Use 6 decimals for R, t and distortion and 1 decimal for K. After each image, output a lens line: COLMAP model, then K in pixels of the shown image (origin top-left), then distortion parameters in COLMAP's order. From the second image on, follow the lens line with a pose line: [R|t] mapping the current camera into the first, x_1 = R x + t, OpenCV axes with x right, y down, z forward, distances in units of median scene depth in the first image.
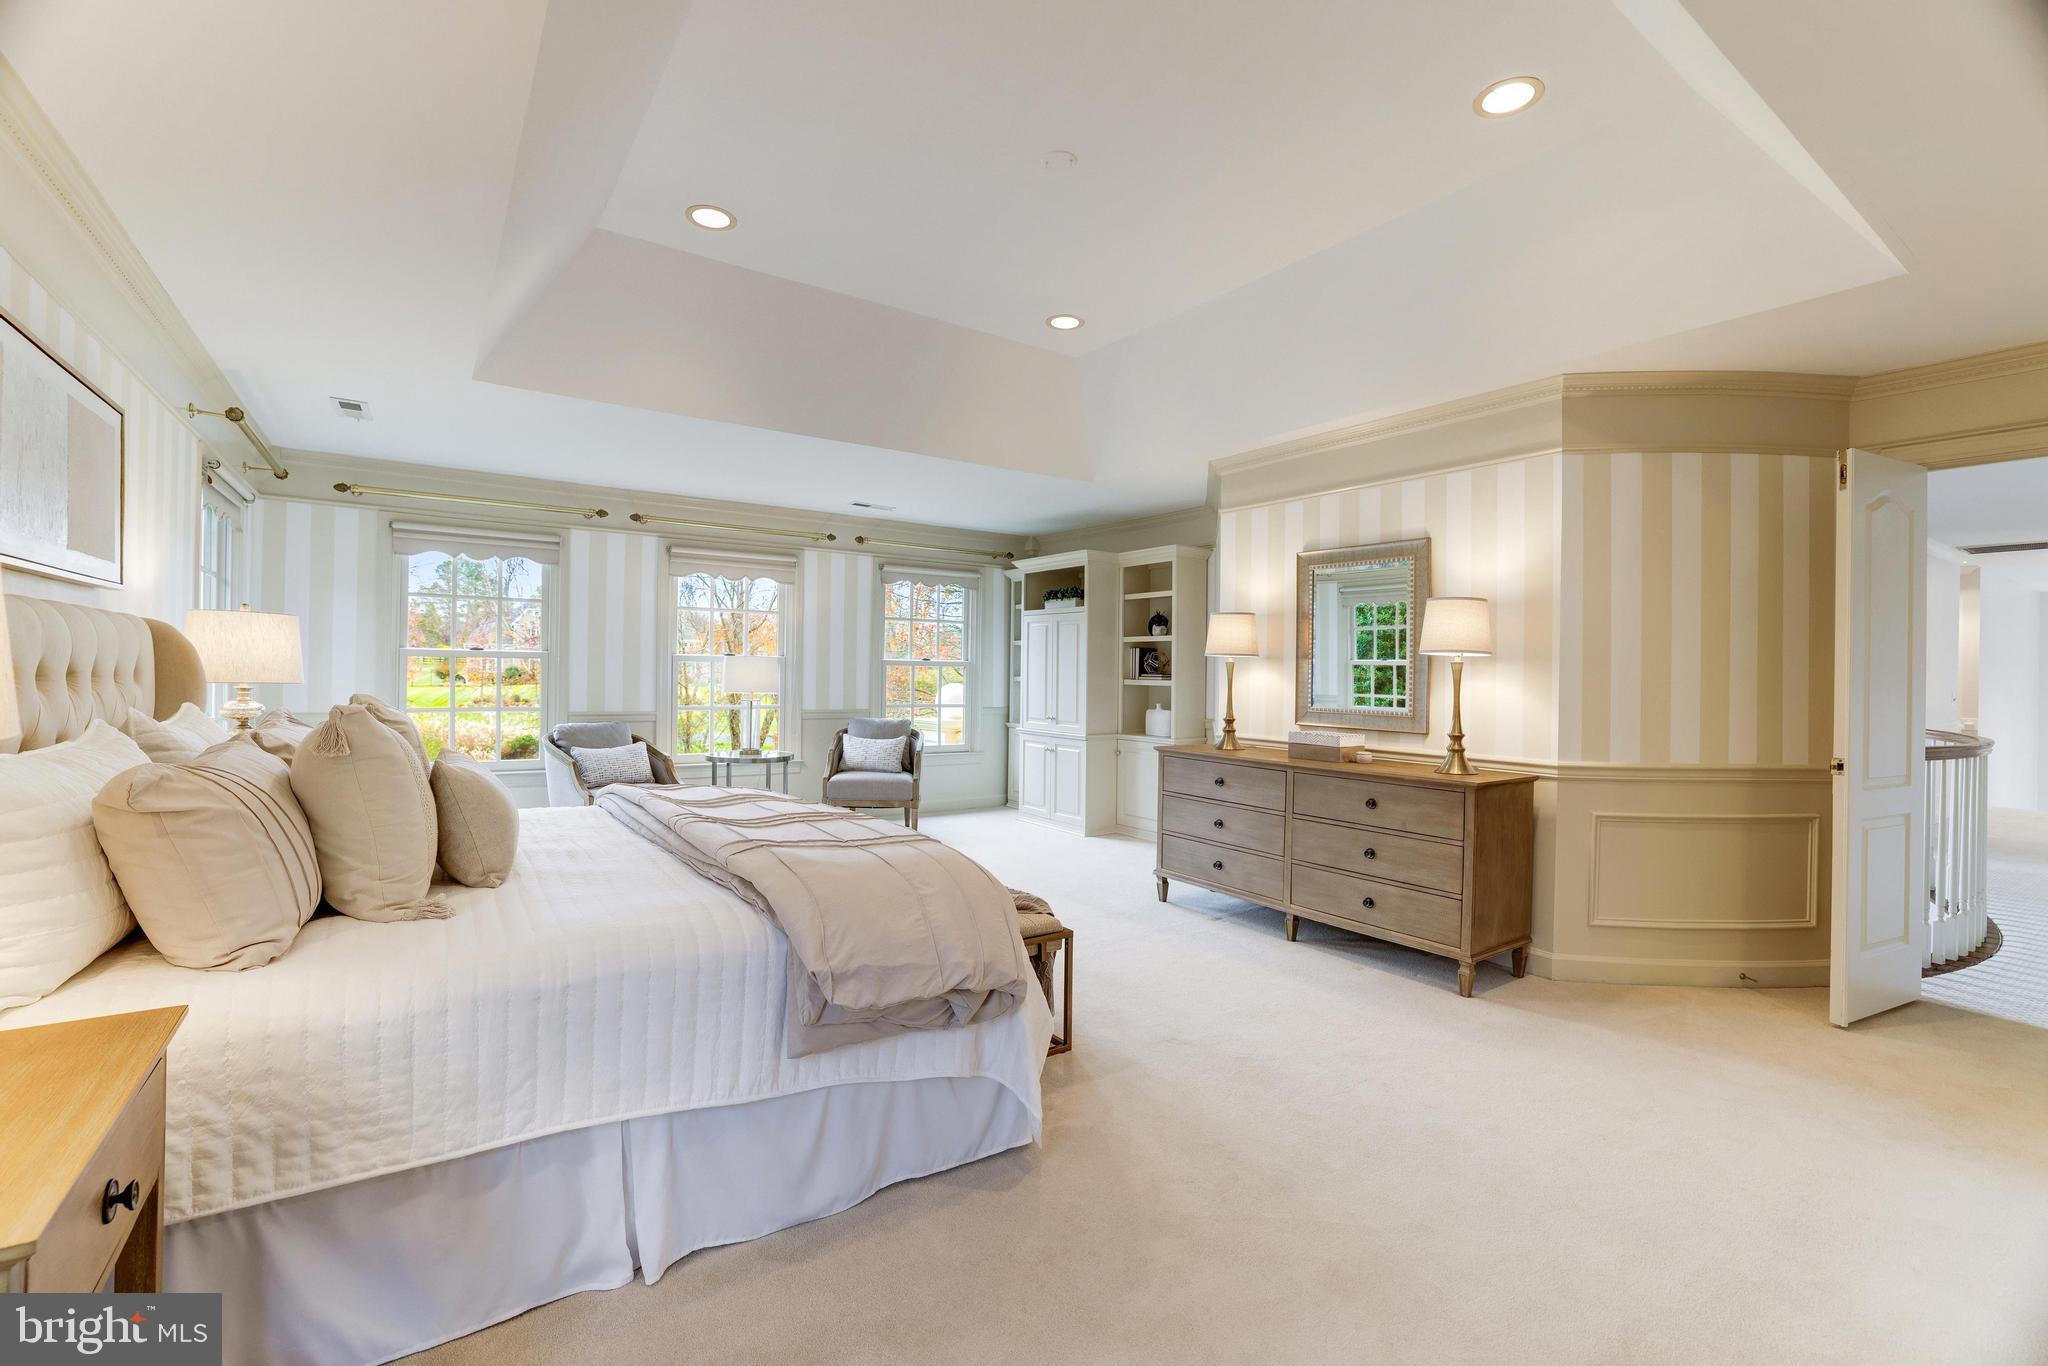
lens RADIAL K [[886.0, 0, 1030.9], [0, 886.0, 670.3], [0, 0, 1]] dist [-0.020374, 0.000241]
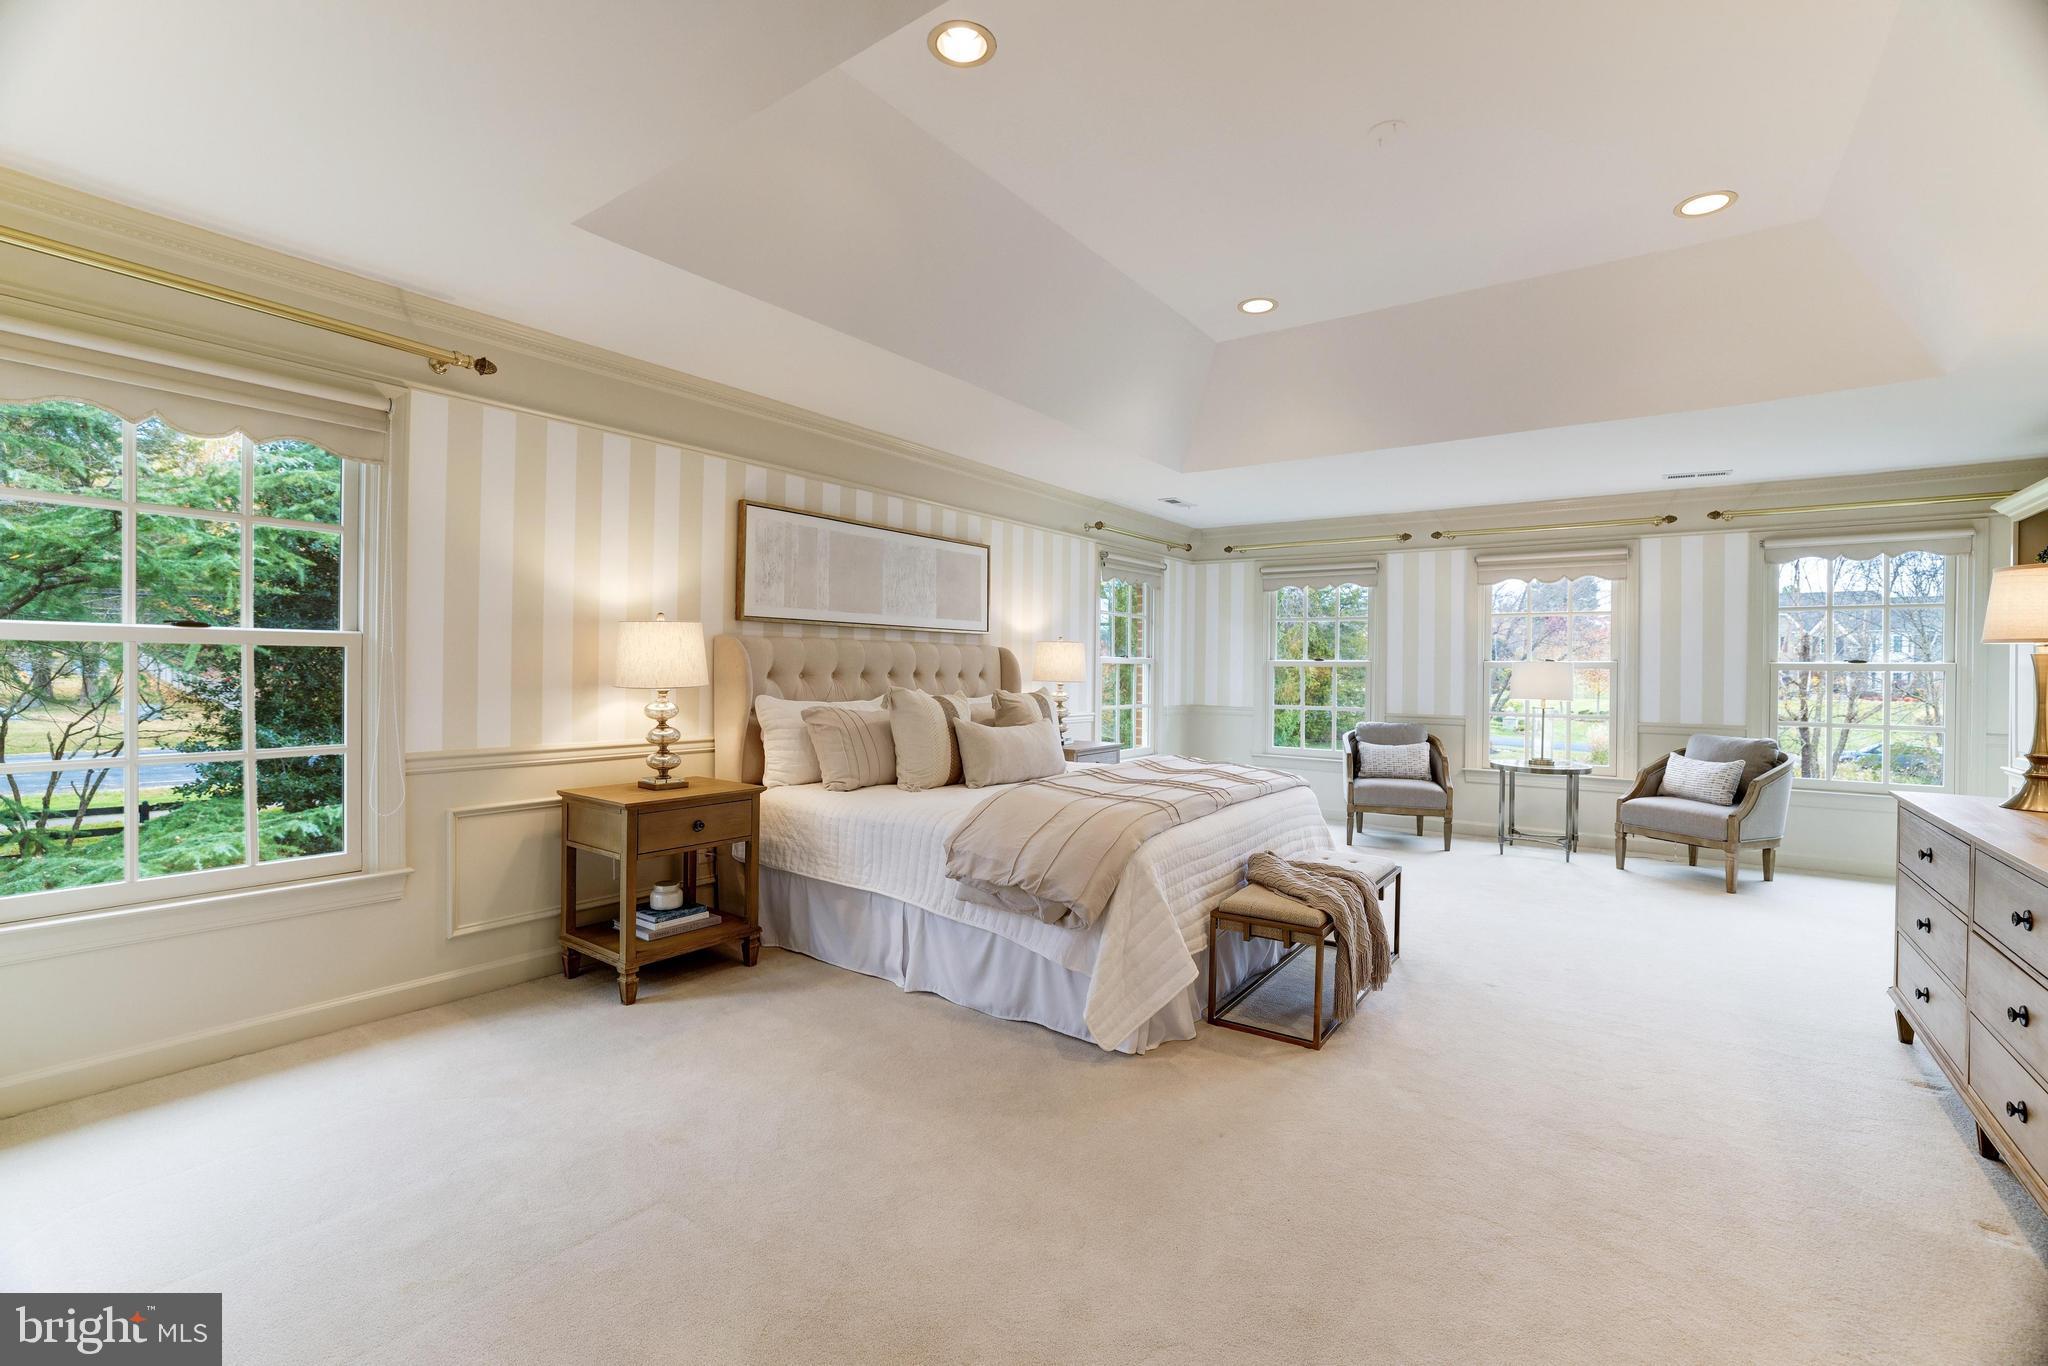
lens RADIAL K [[886.0, 0, 1032.0], [0, 886.0, 679.5], [0, 0, 1]] dist [-0.020374, 0.000241]
pose [[0.335759, 0.000981, -0.941947, 0.461103], [-0.005128, 0.999987, -0.000786, 0.008222], [0.941934, 0.005095, 0.335759, 0.193376]]
